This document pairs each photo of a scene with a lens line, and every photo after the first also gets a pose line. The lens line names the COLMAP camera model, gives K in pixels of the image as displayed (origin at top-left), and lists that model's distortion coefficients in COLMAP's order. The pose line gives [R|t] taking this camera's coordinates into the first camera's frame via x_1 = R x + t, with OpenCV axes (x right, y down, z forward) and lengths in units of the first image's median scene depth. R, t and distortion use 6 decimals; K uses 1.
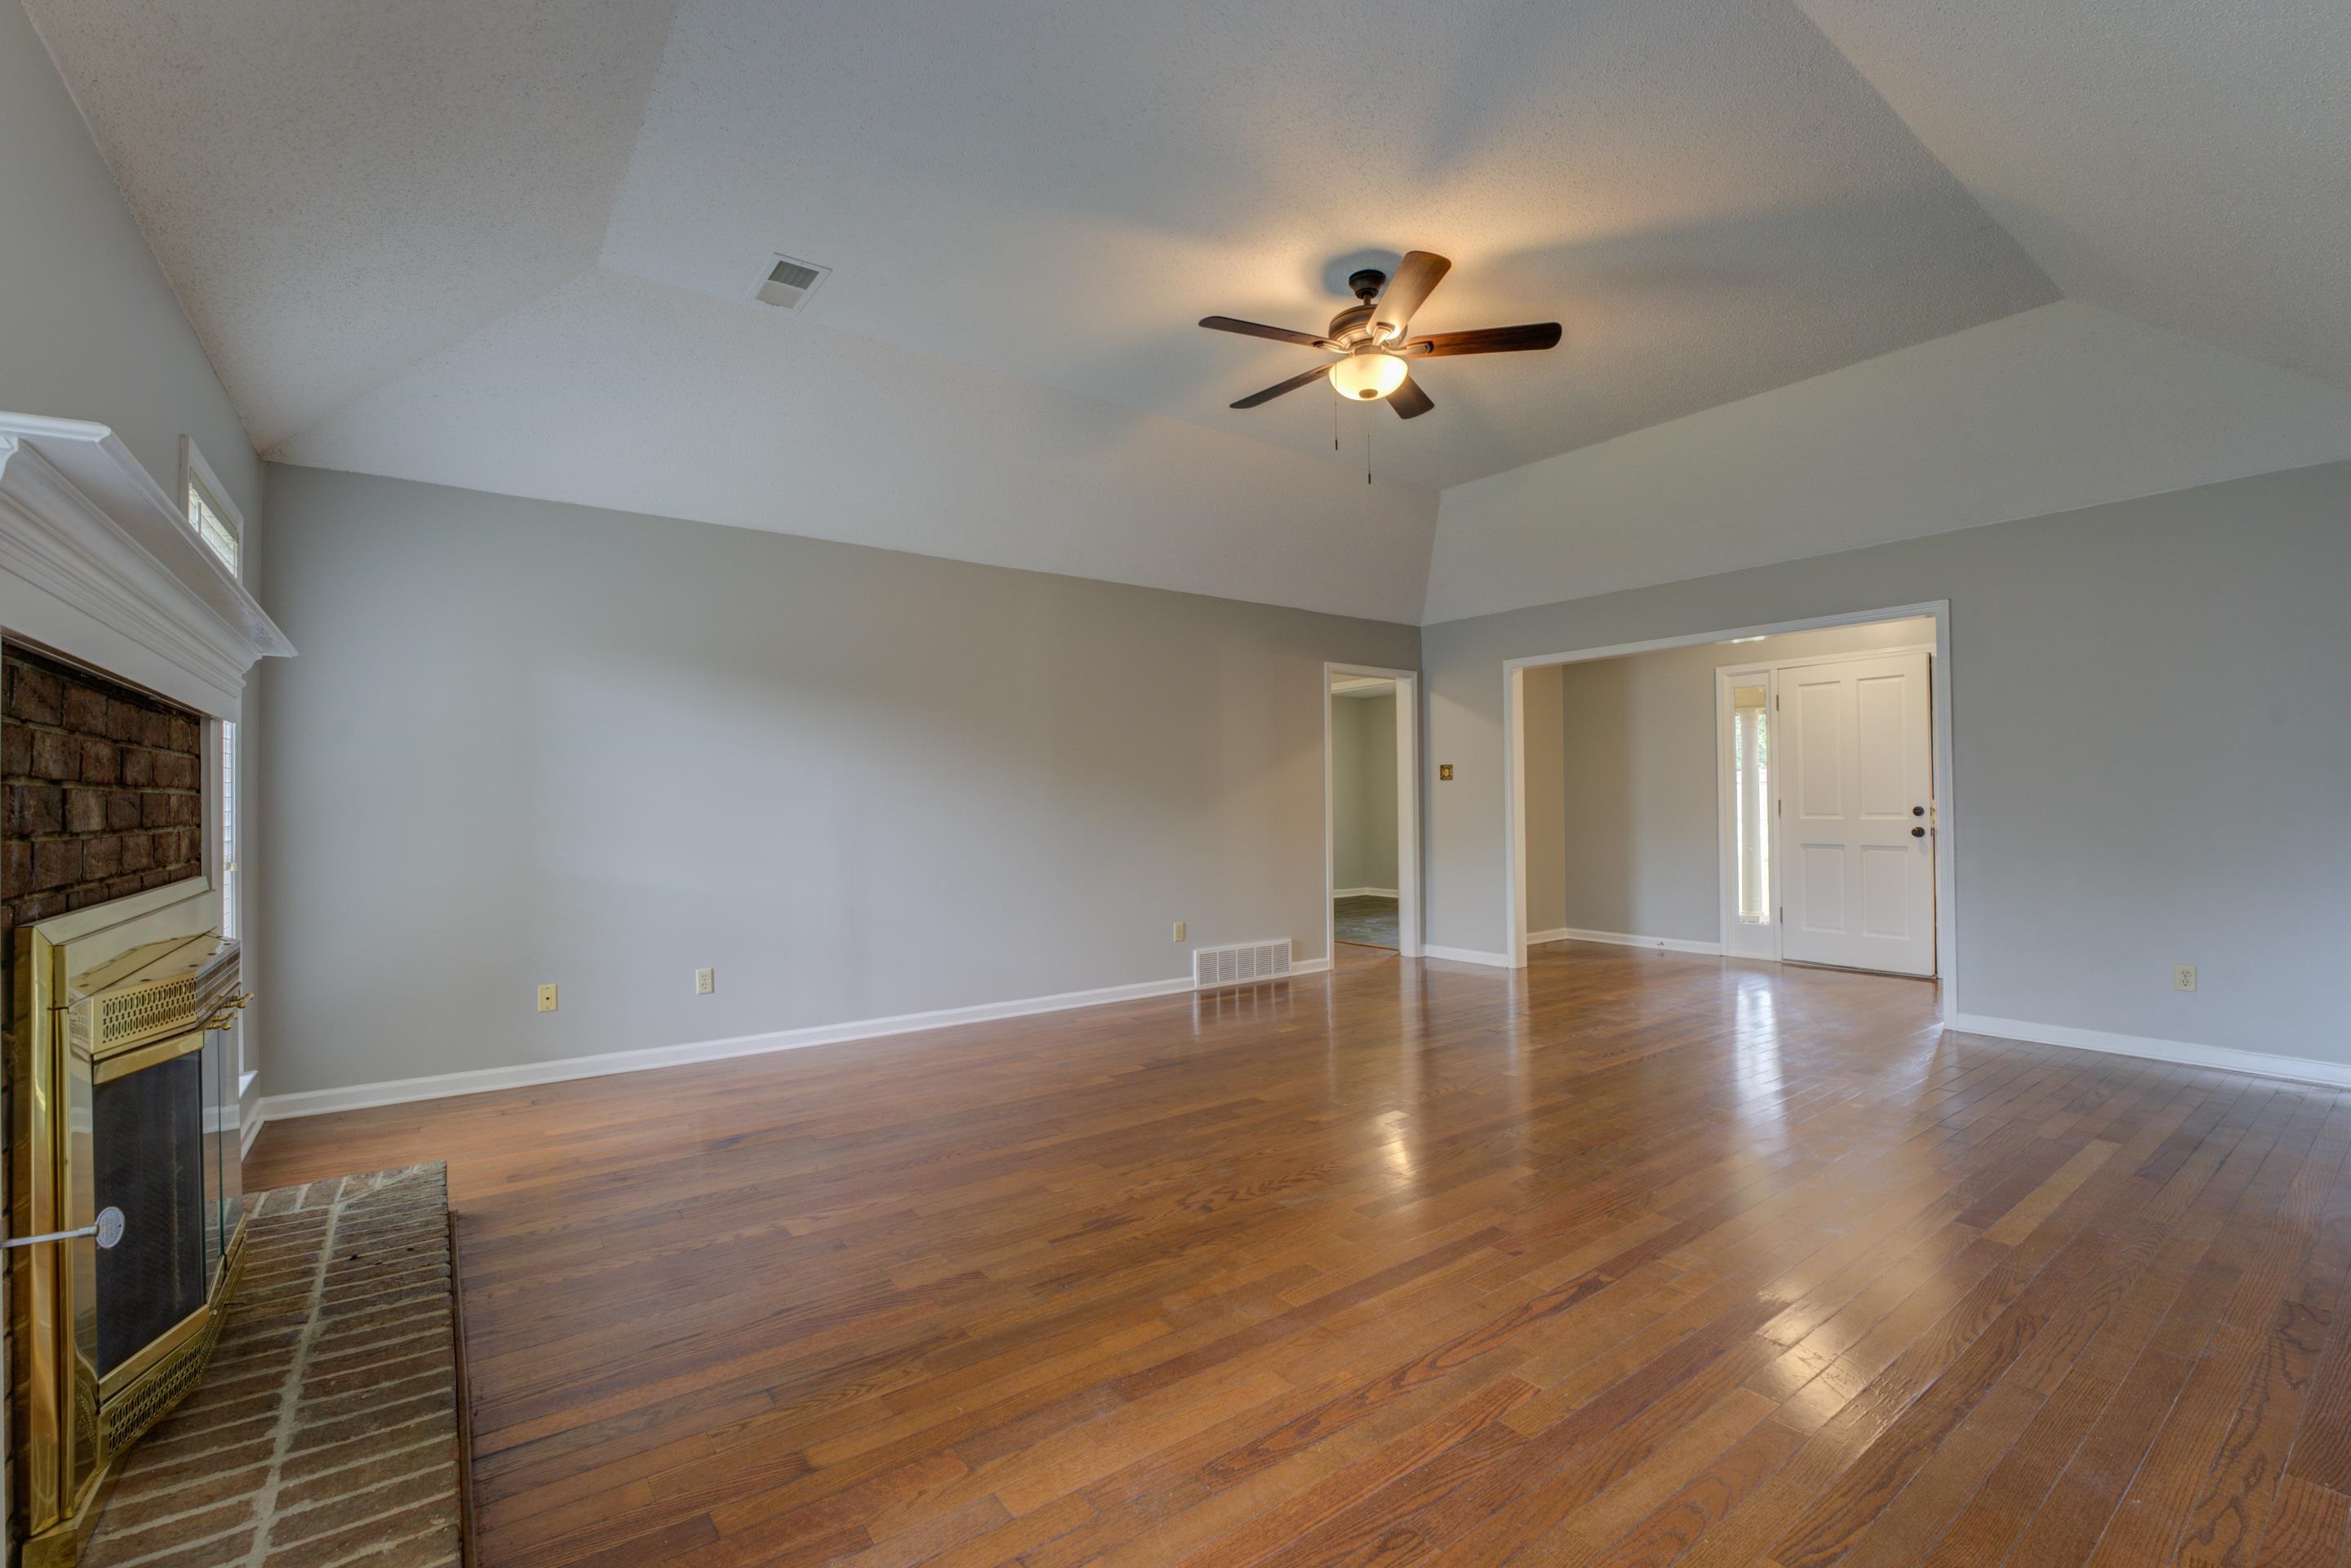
lens RADIAL K [[1009.8, 0, 1180.4], [0, 1009.8, 786.4], [0, 0, 1]] dist [-0.028452, 0.003791]
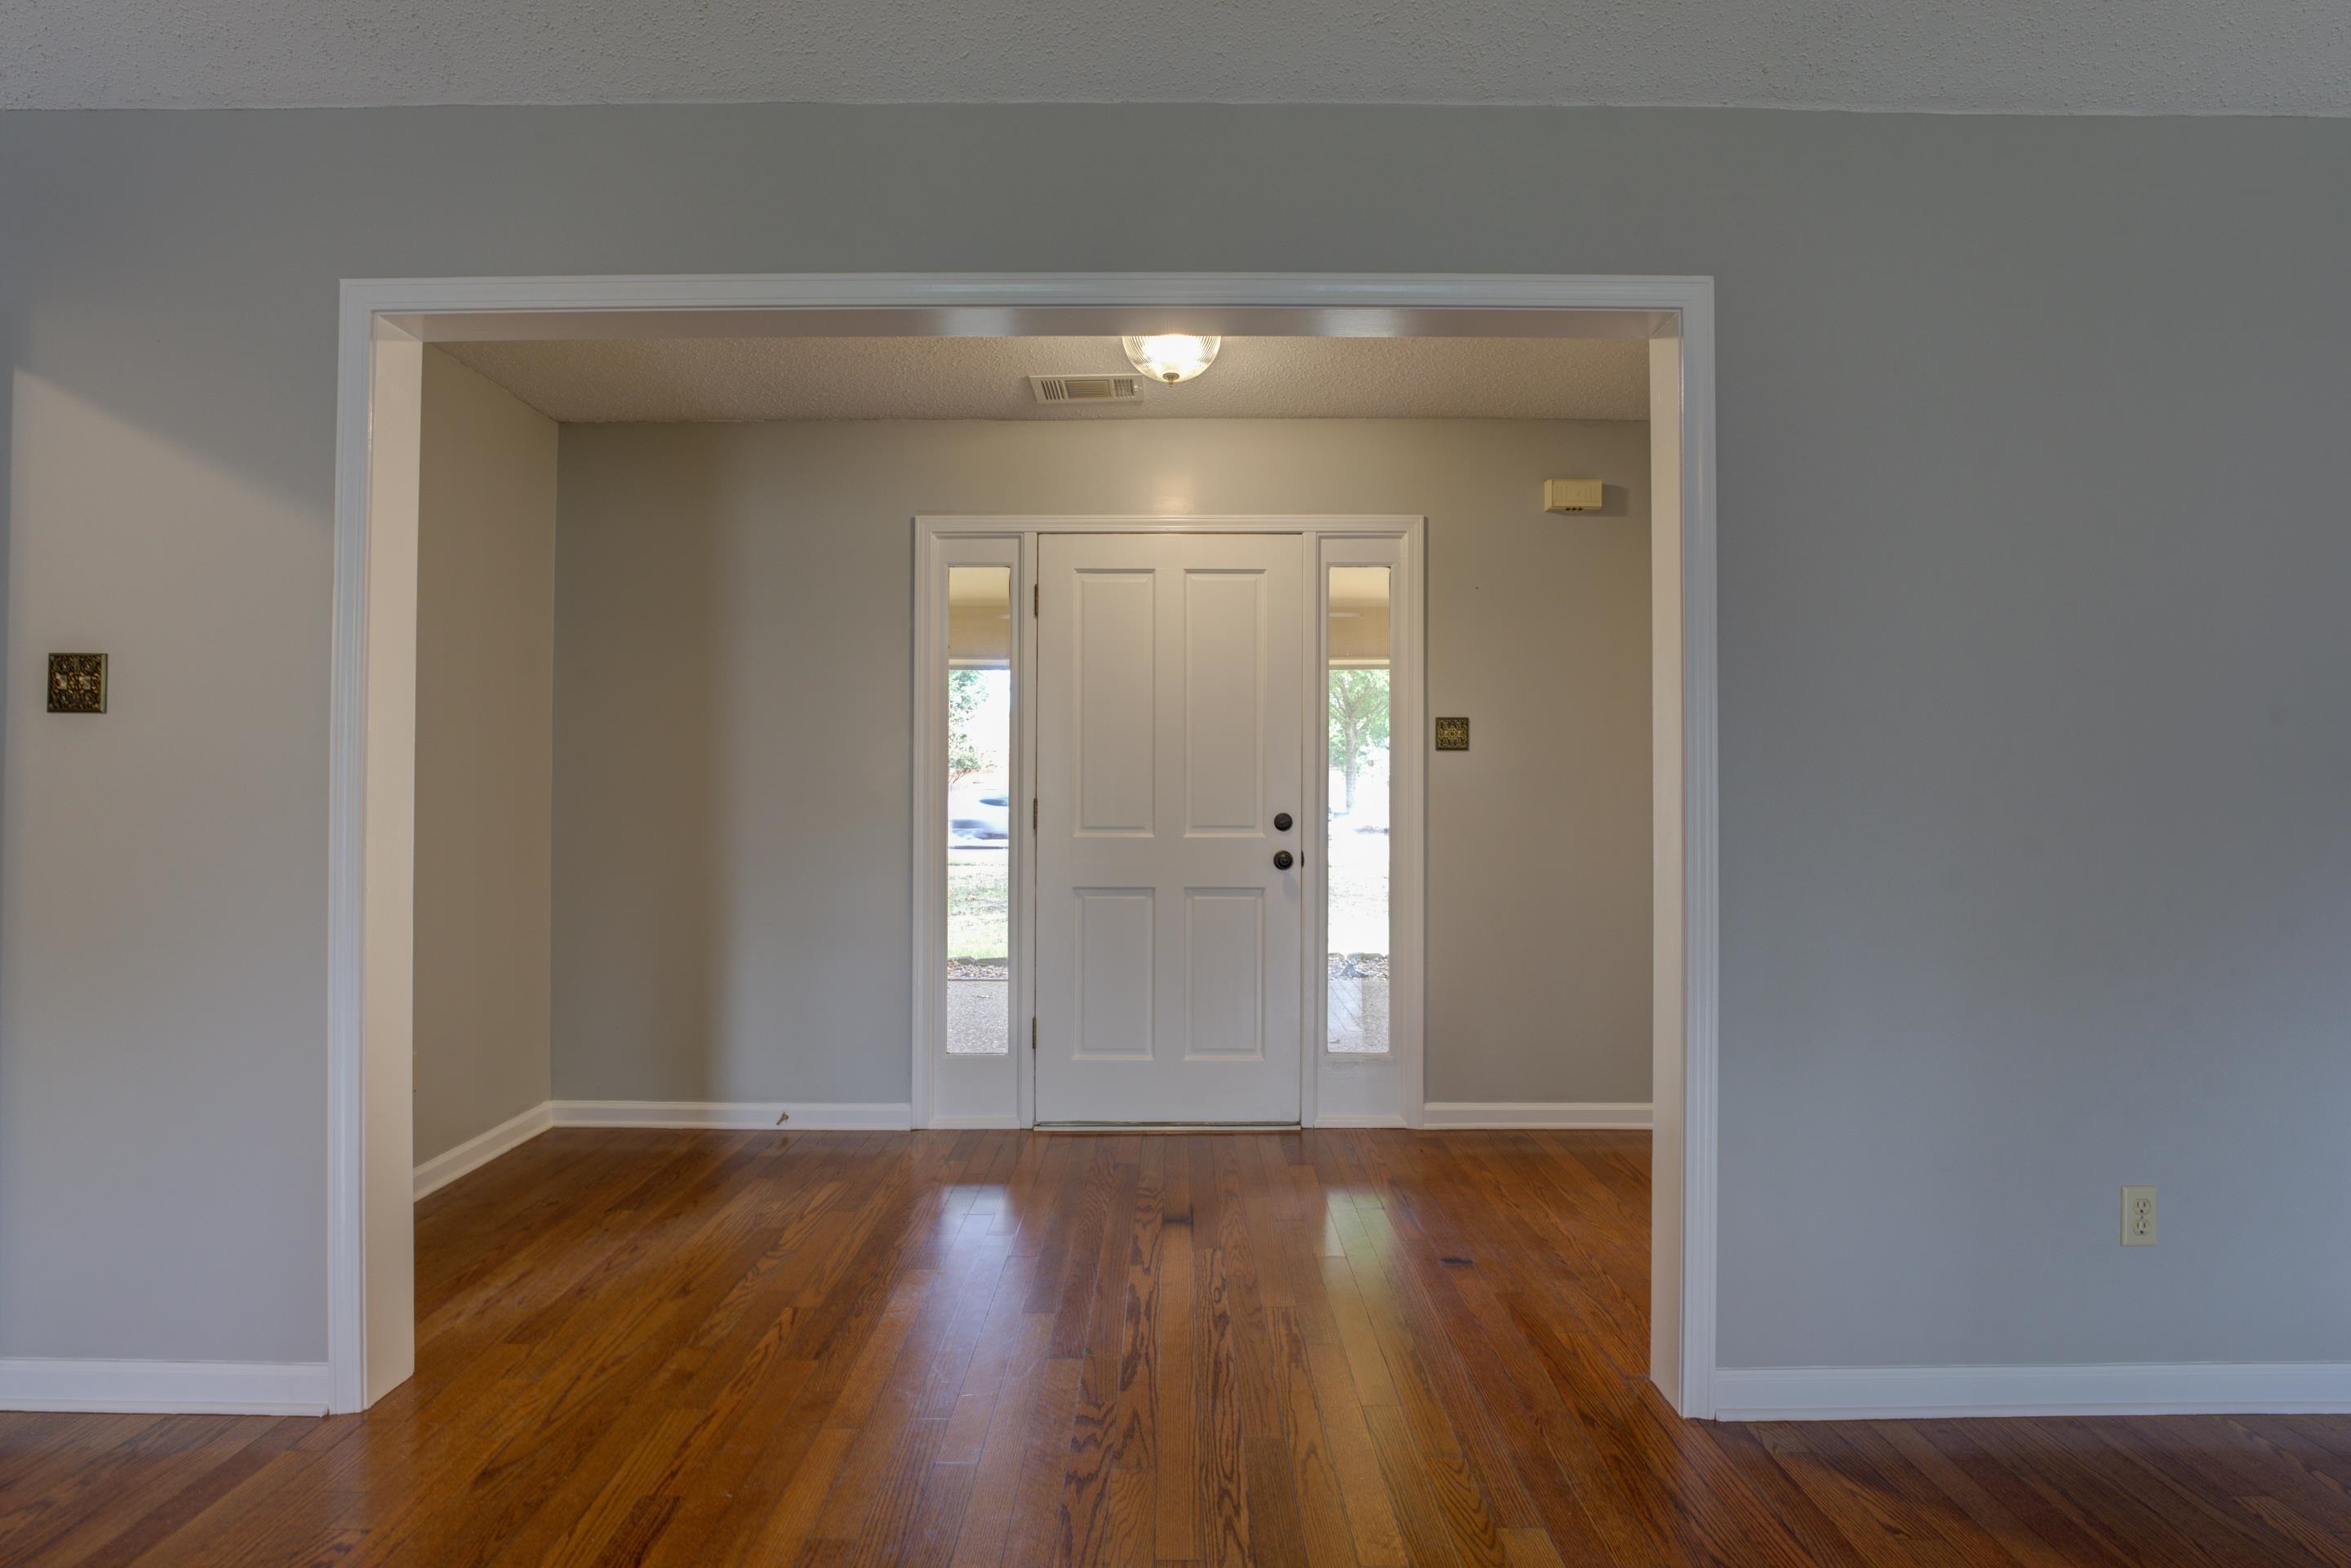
lens RADIAL K [[1009.8, 0, 1180.4], [0, 1009.8, 786.4], [0, 0, 1]] dist [-0.028452, 0.003791]
pose [[0.584840, 0.017285, 0.810965, 0.236775], [-0.020082, 0.999775, -0.006827, 0.009417], [-0.810900, -0.012293, 0.585055, 0.647010]]
